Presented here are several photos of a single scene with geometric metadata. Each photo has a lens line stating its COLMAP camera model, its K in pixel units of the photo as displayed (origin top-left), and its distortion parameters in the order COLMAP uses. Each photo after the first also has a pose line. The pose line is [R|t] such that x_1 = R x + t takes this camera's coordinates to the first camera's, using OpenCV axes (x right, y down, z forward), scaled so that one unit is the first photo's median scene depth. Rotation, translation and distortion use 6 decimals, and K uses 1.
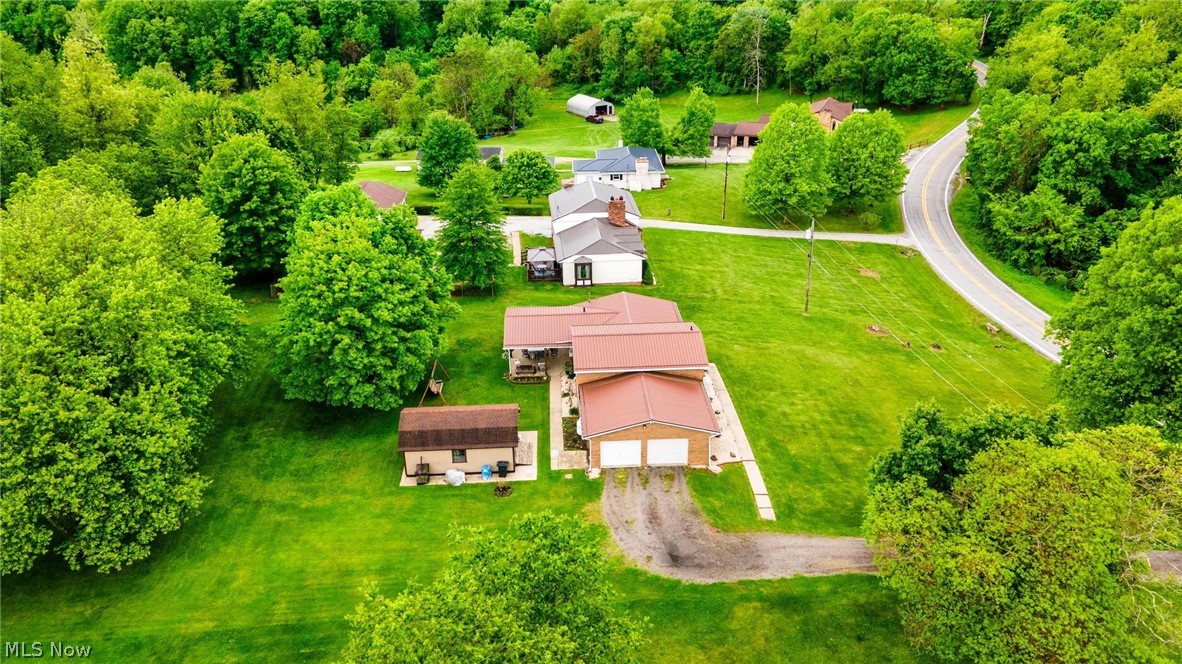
lens RADIAL K [[855.7, 0, 591.0], [0, 855.7, 332.0], [0, 0, 1]] dist [0.023980, 0.033686]
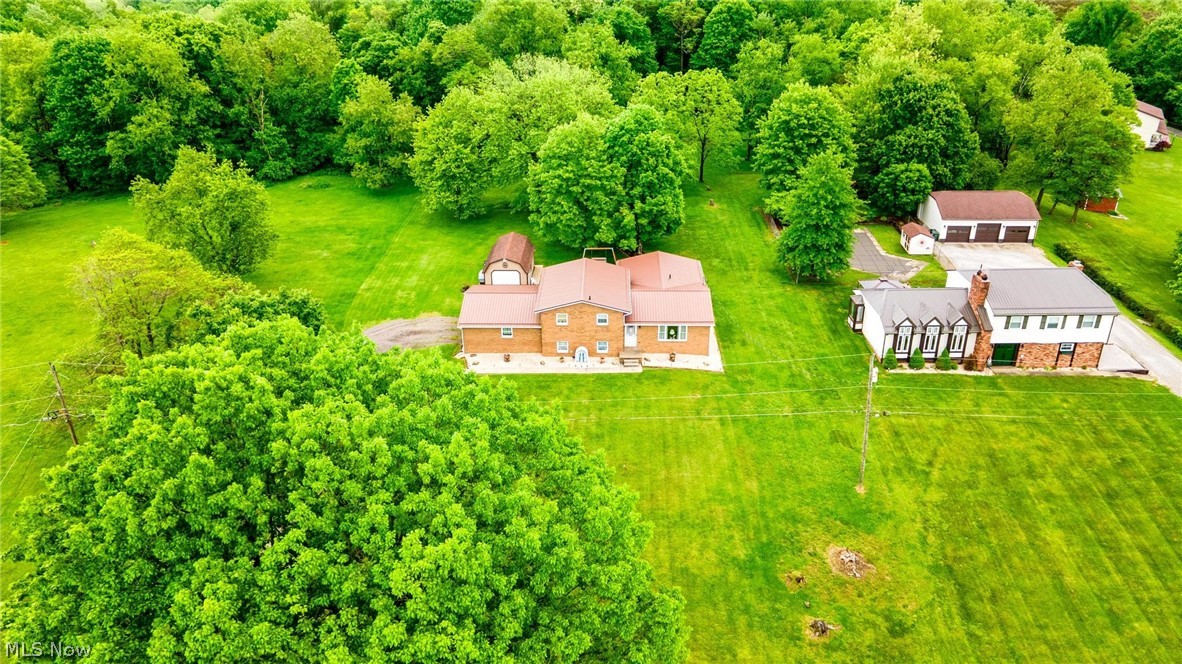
lens RADIAL K [[855.7, 0, 591.0], [0, 855.7, 332.0], [0, 0, 1]] dist [0.023980, 0.033686]
pose [[-0.081610, 0.434383, -0.897023, 0.666535], [-0.417257, 0.802464, 0.426554, -0.260002], [0.905117, 0.409100, 0.115760, 0.544662]]
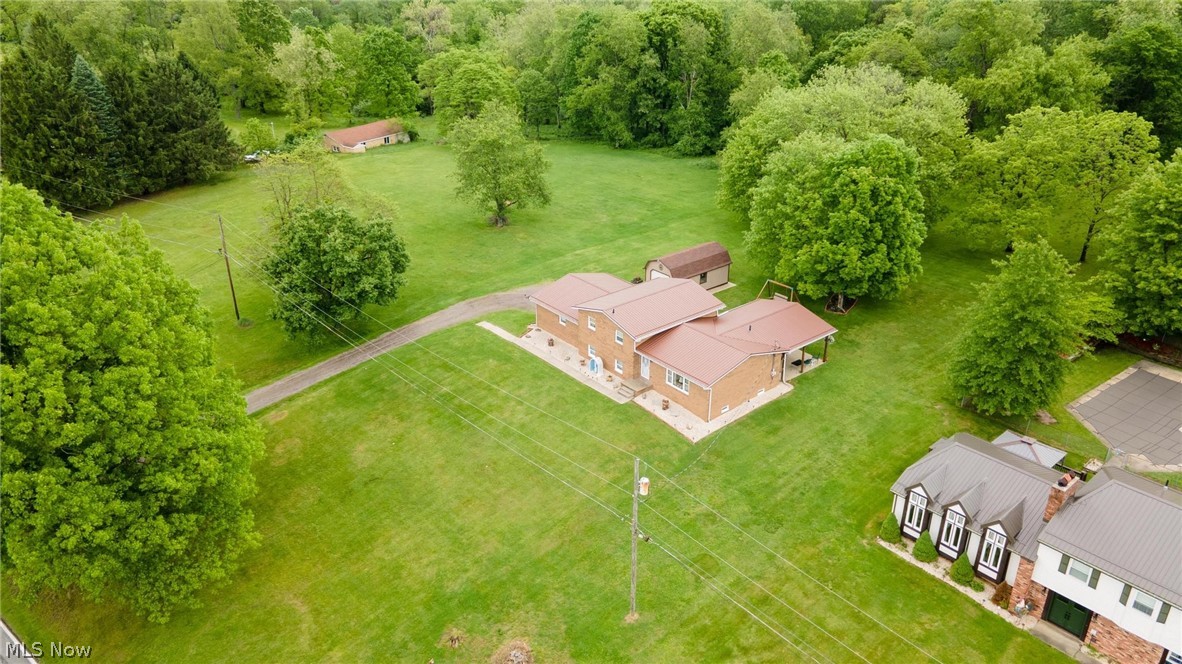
lens RADIAL K [[855.7, 0, 591.0], [0, 855.7, 332.0], [0, 0, 1]] dist [0.023980, 0.033686]
pose [[-0.805145, 0.266014, -0.530074, 0.417273], [-0.245663, 0.663901, 0.706319, -0.427008], [0.539807, 0.698908, -0.469186, 0.901324]]
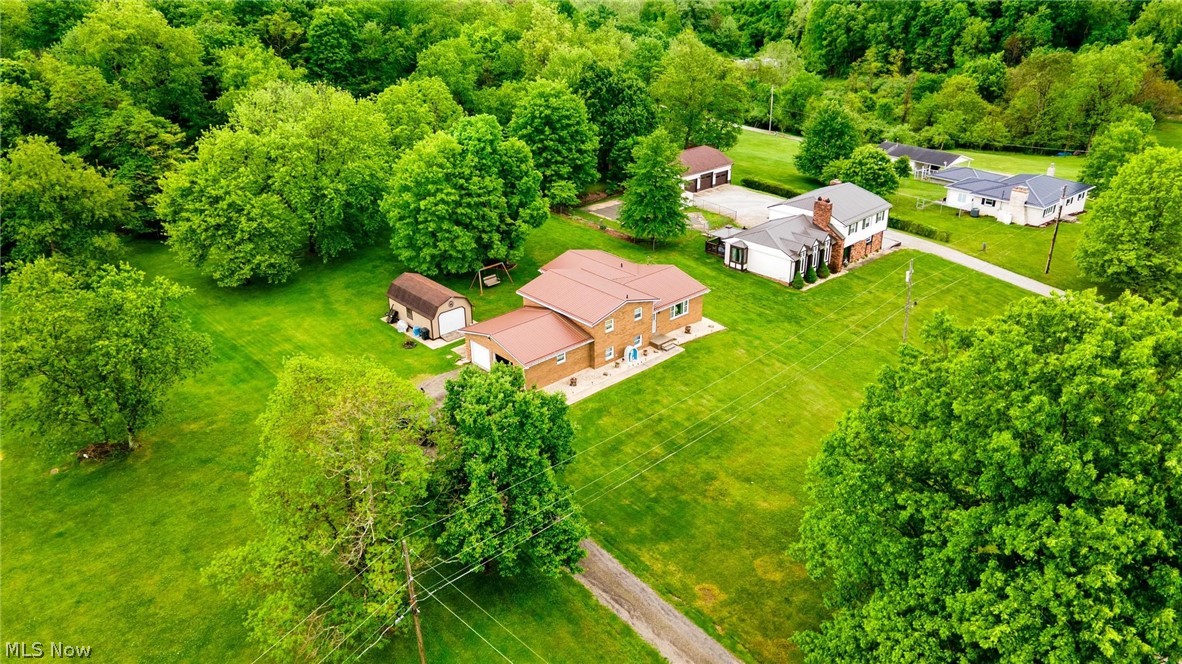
lens RADIAL K [[855.7, 0, 591.0], [0, 855.7, 332.0], [0, 0, 1]] dist [0.023980, 0.033686]
pose [[0.626968, 0.331319, -0.705081, 0.527707], [-0.324322, 0.933905, 0.150453, -0.067221], [0.708327, 0.134344, 0.692983, 0.135298]]
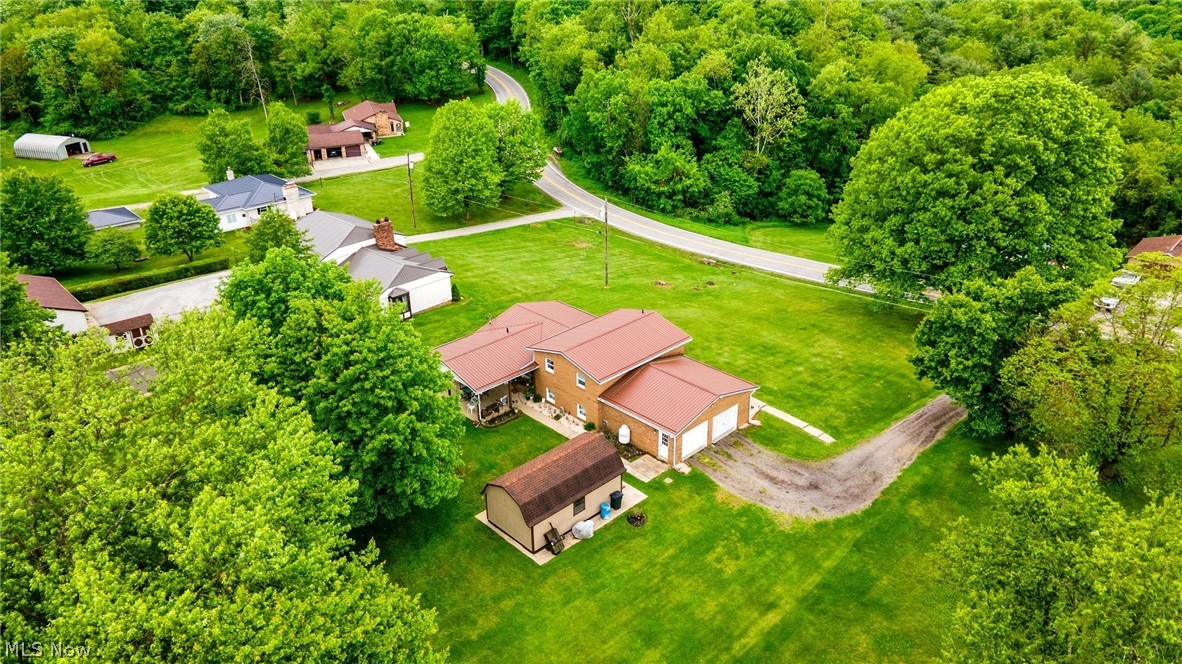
lens RADIAL K [[855.7, 0, 591.0], [0, 855.7, 332.0], [0, 0, 1]] dist [0.023980, 0.033686]
pose [[0.753958, -0.281058, 0.593763, -0.326033], [0.285554, 0.954214, 0.089082, -0.053982], [-0.591614, 0.102387, 0.799694, 0.137627]]
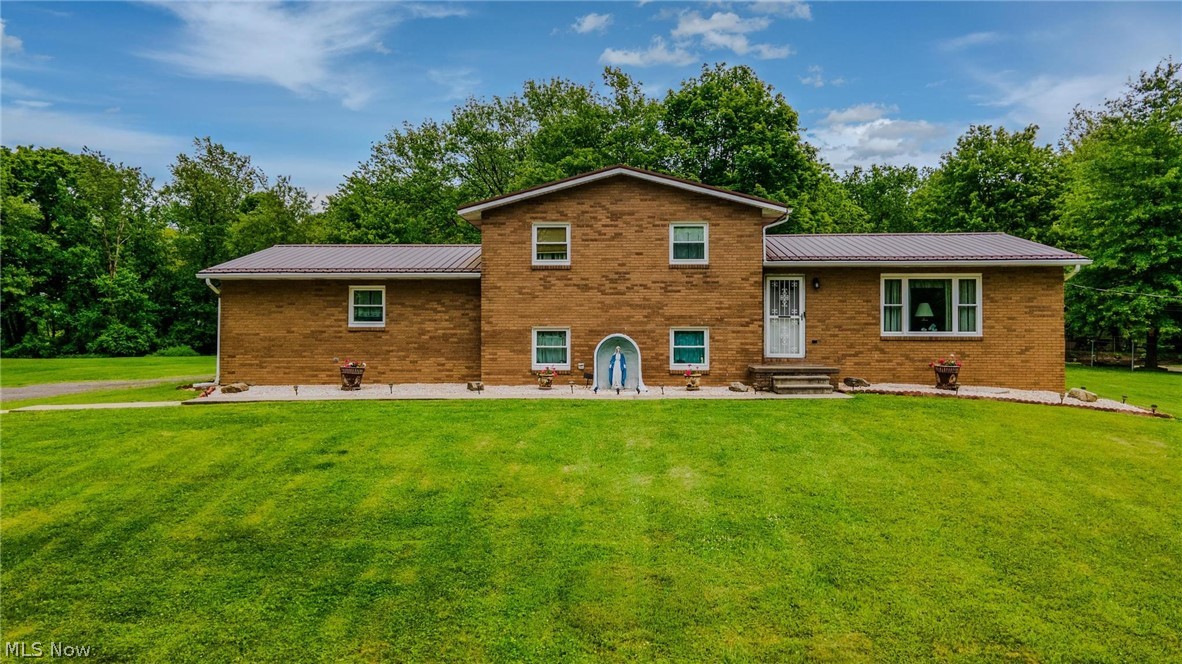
lens RADIAL K [[855.7, 0, 591.0], [0, 855.7, 332.0], [0, 0, 1]] dist [0.023980, 0.033686]
pose [[-0.098195, -0.004581, -0.995157, 0.265698], [-0.425047, 0.904382, 0.037777, 0.028718], [0.899829, 0.426698, -0.090753, 0.630558]]
